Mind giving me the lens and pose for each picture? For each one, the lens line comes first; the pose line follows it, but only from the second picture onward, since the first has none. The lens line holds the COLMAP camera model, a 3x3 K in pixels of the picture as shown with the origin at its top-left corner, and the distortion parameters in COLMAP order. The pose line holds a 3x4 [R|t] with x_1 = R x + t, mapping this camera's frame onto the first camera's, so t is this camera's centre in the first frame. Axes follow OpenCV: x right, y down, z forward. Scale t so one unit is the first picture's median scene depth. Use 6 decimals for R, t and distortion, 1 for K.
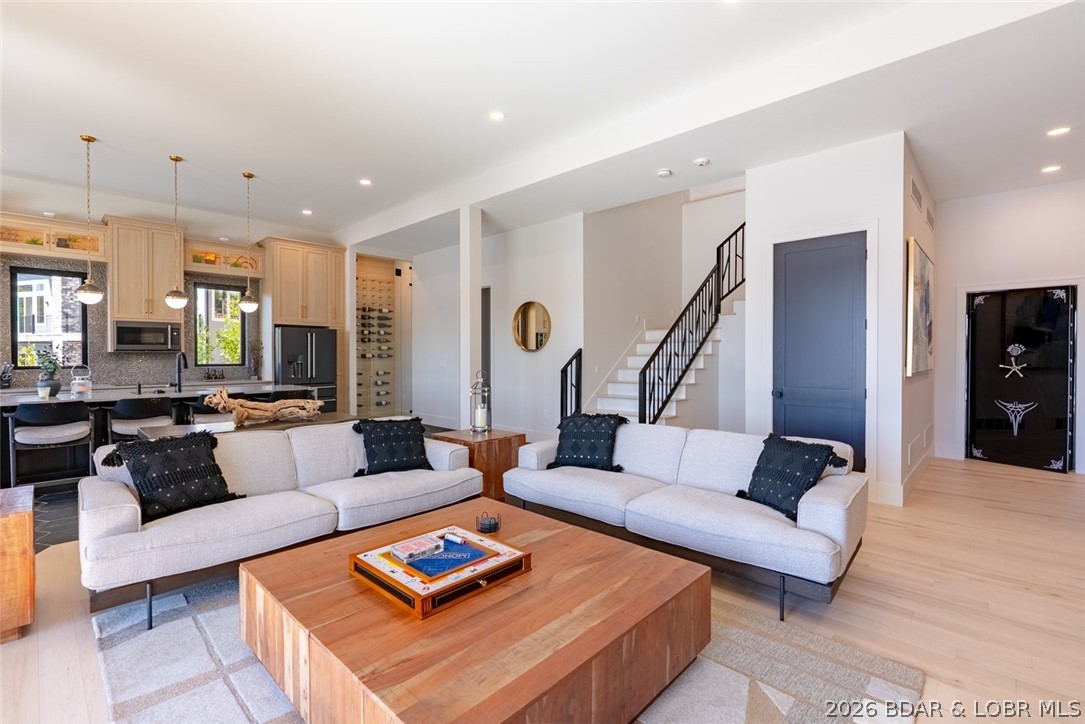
lens RADIAL K [[492.8, 0, 536.3], [0, 492.8, 358.1], [0, 0, 1]] dist [-0.004574, 0.001841]
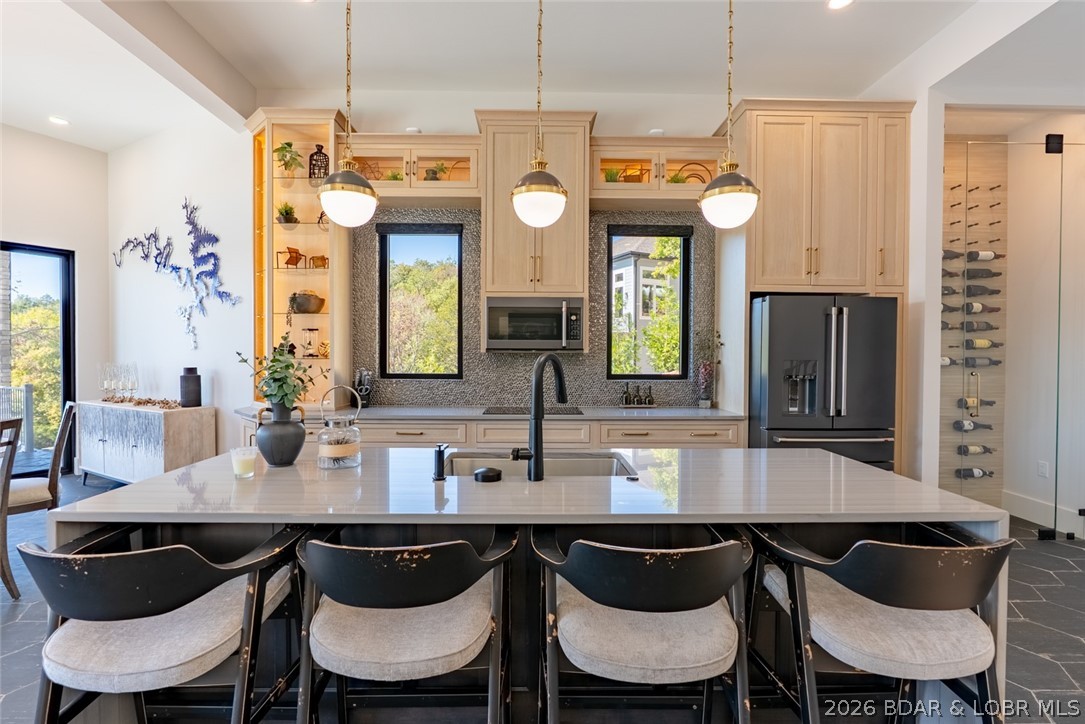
lens RADIAL K [[492.8, 0, 536.6], [0, 492.8, 359.8], [0, 0, 1]] dist [-0.004574, 0.001841]
pose [[0.703549, 0.015151, -0.710485, -0.331497], [-0.010206, 0.999885, 0.011216, -0.008985], [0.710573, -0.000640, 0.703623, 0.514618]]
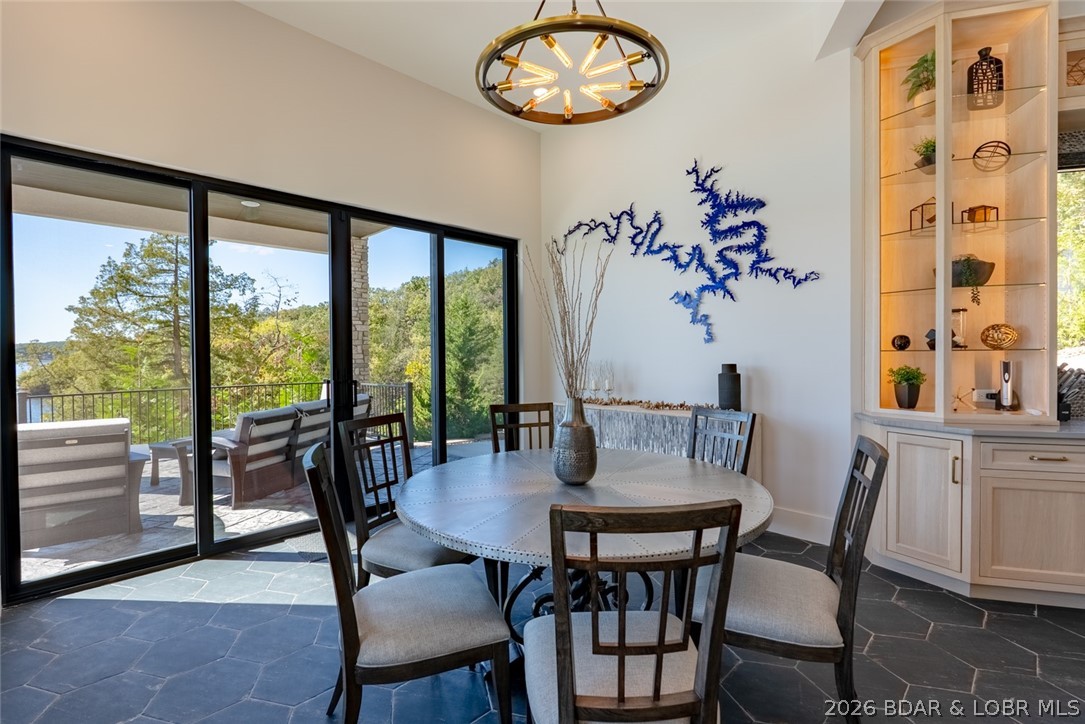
lens RADIAL K [[492.8, 0, 516.9], [0, 492.8, 361.7], [0, 0, 1]] dist [-0.004574, 0.001841]
pose [[0.485188, 0.010907, -0.874342, -0.680375], [-0.005502, 0.999940, 0.009421, 0.003745], [0.874393, 0.000240, 0.485219, 0.254977]]
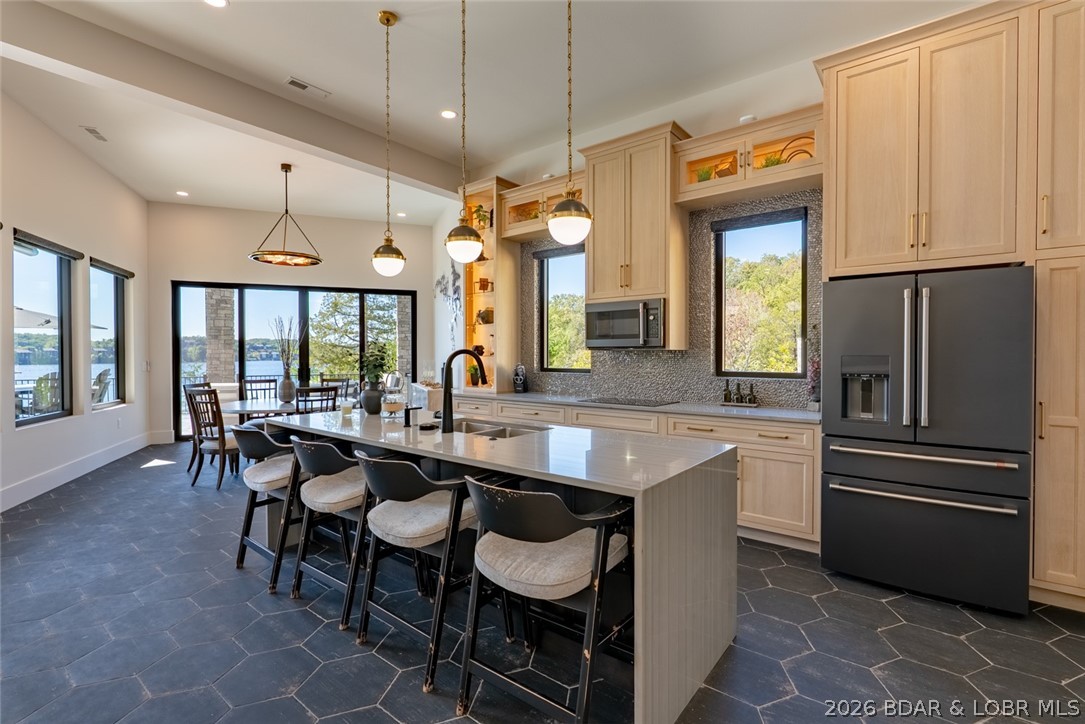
lens RADIAL K [[492.8, 0, 540.3], [0, 492.8, 357.7], [0, 0, 1]] dist [-0.004574, 0.001841]
pose [[0.087447, 0.013677, -0.996075, -0.149689], [-0.001434, 0.999906, 0.013604, -0.009463], [0.996168, 0.000239, 0.087458, 0.702563]]
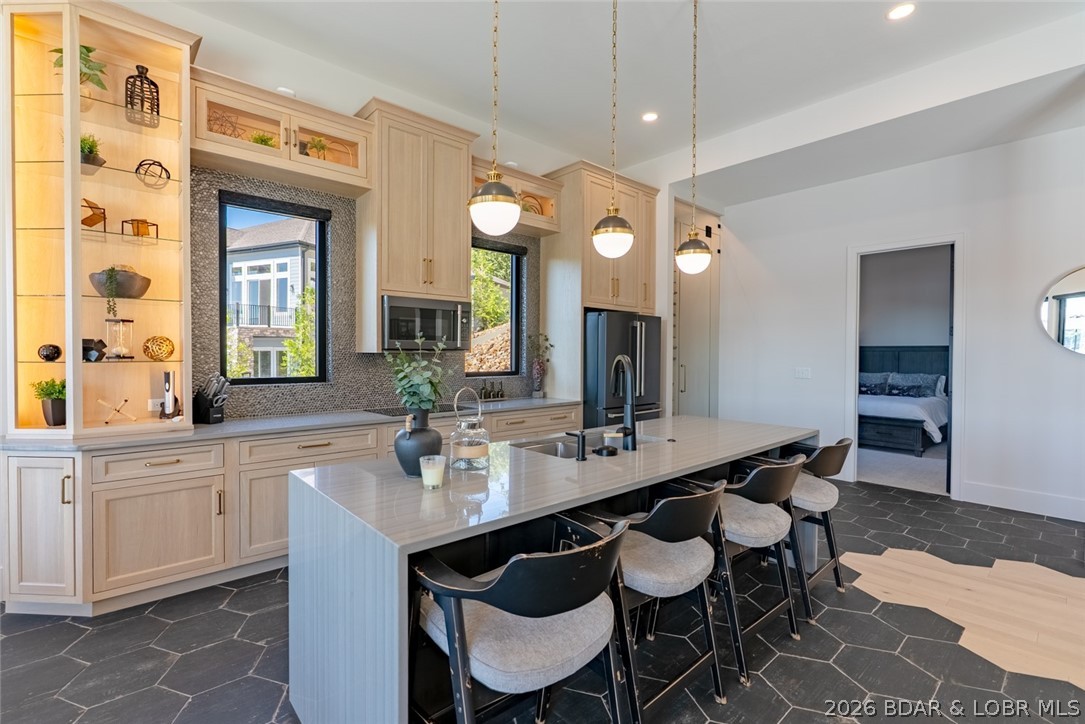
lens RADIAL K [[492.8, 0, 542.4], [0, 492.8, 360.4], [0, 0, 1]] dist [-0.004574, 0.001841]
pose [[0.996929, 0.008489, -0.077848, -0.513224], [-0.007774, 0.999925, 0.009482, -0.008709], [0.077922, -0.008847, 0.996920, 0.375907]]
